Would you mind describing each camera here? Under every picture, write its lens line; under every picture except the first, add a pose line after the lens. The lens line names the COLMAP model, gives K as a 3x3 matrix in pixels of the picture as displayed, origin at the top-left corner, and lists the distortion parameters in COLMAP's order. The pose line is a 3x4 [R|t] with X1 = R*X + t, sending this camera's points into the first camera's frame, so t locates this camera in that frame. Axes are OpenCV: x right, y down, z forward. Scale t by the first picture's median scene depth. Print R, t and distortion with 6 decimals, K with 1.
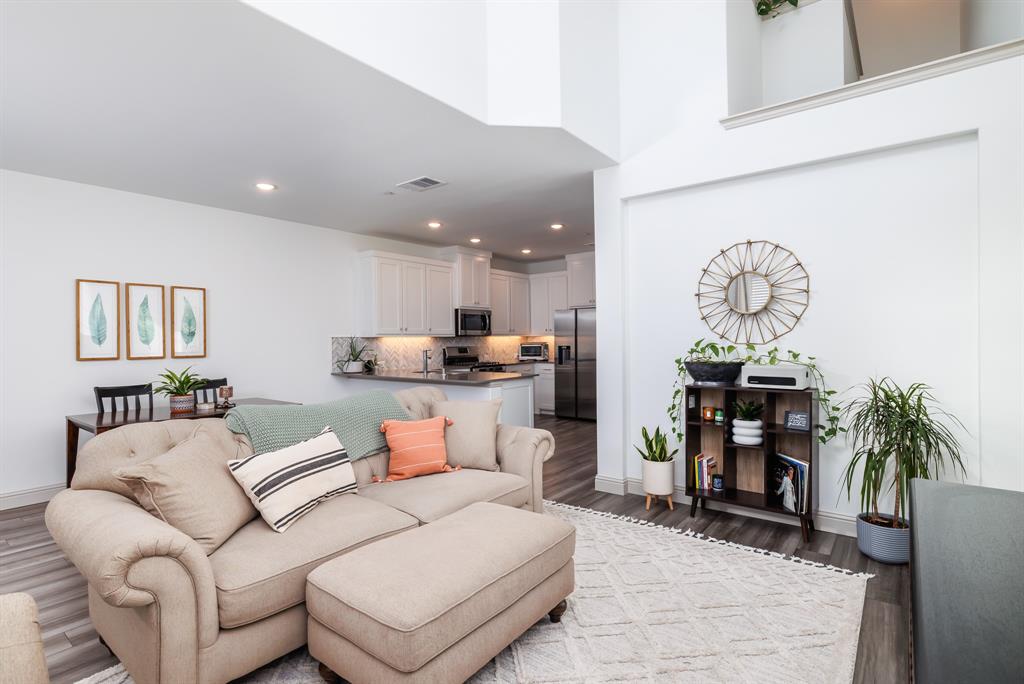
lens RADIAL K [[504.6, 0, 508.8], [0, 504.6, 340.7], [0, 0, 1]] dist [-0.002088, -0.001212]
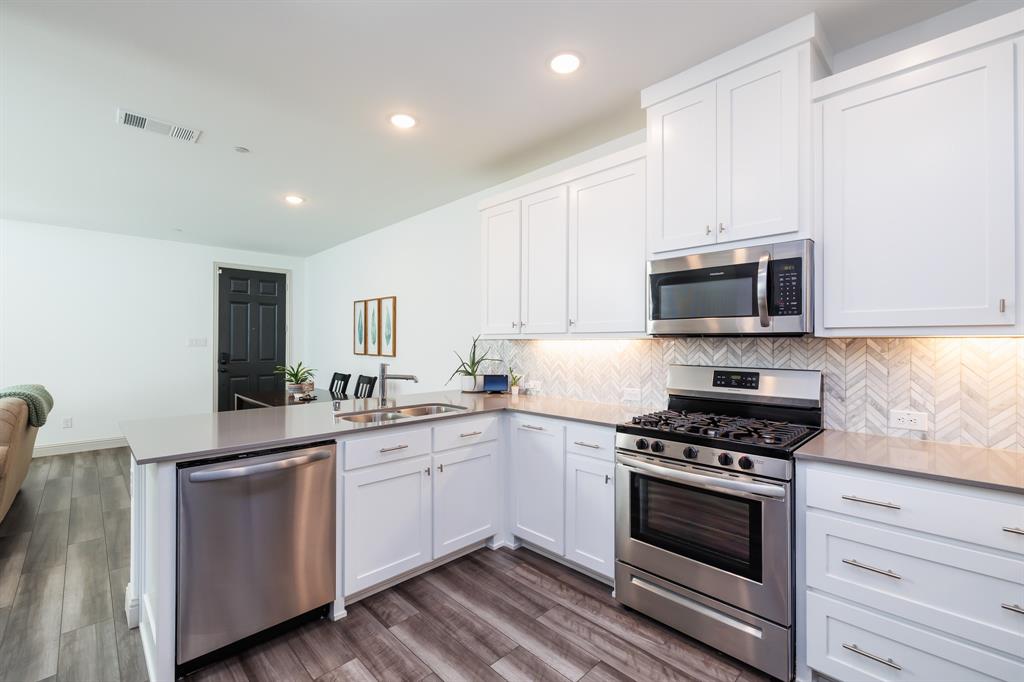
lens RADIAL K [[434.0, 0, 514.0], [0, 434.0, 340.2], [0, 0, 1]] dist [-0.001982, 0.000252]
pose [[-0.125018, 0.005695, -0.992138, 0.223977], [-0.003247, 0.999976, 0.006149, -0.008049], [0.992149, 0.003990, -0.124997, 0.937566]]
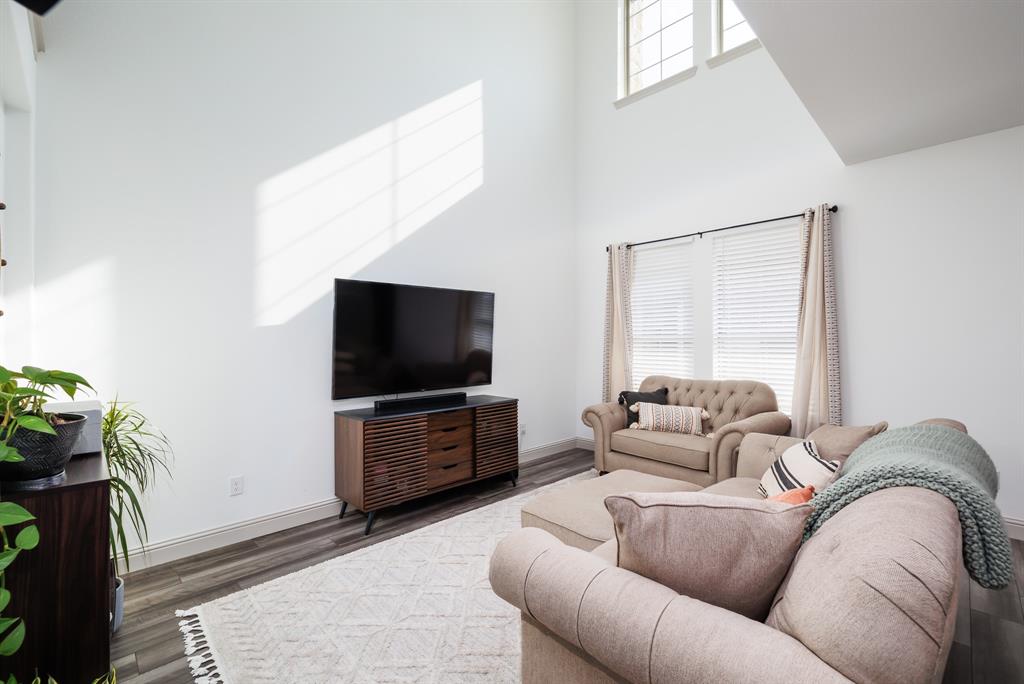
lens RADIAL K [[434.0, 0, 508.5], [0, 434.0, 342.4], [0, 0, 1]] dist [-0.001982, 0.000252]
pose [[-0.990472, 0.018036, 0.136531, 0.006993], [0.018885, 0.999810, 0.004923, -0.003291], [-0.136416, 0.007455, -0.990624, 0.599026]]
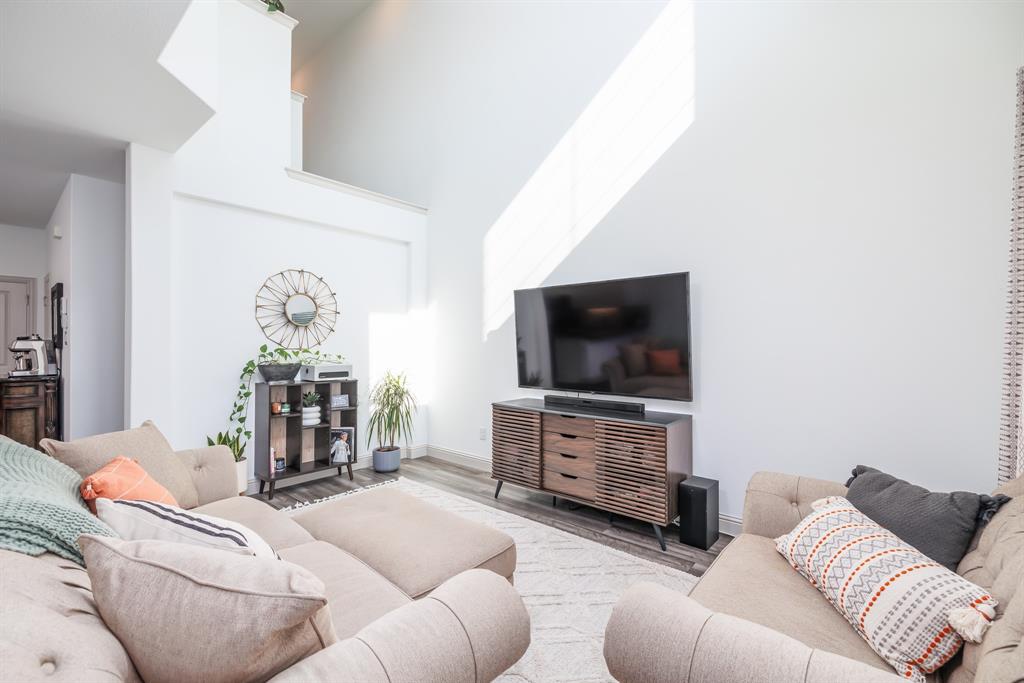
lens RADIAL K [[434.0, 0, 521.7], [0, 434.0, 342.0], [0, 0, 1]] dist [-0.001982, 0.000252]
pose [[0.024115, 0.013870, 0.999613, -0.292274], [0.005740, 0.999885, -0.014012, 0.003562], [-0.999693, 0.006076, 0.024033, 0.190233]]
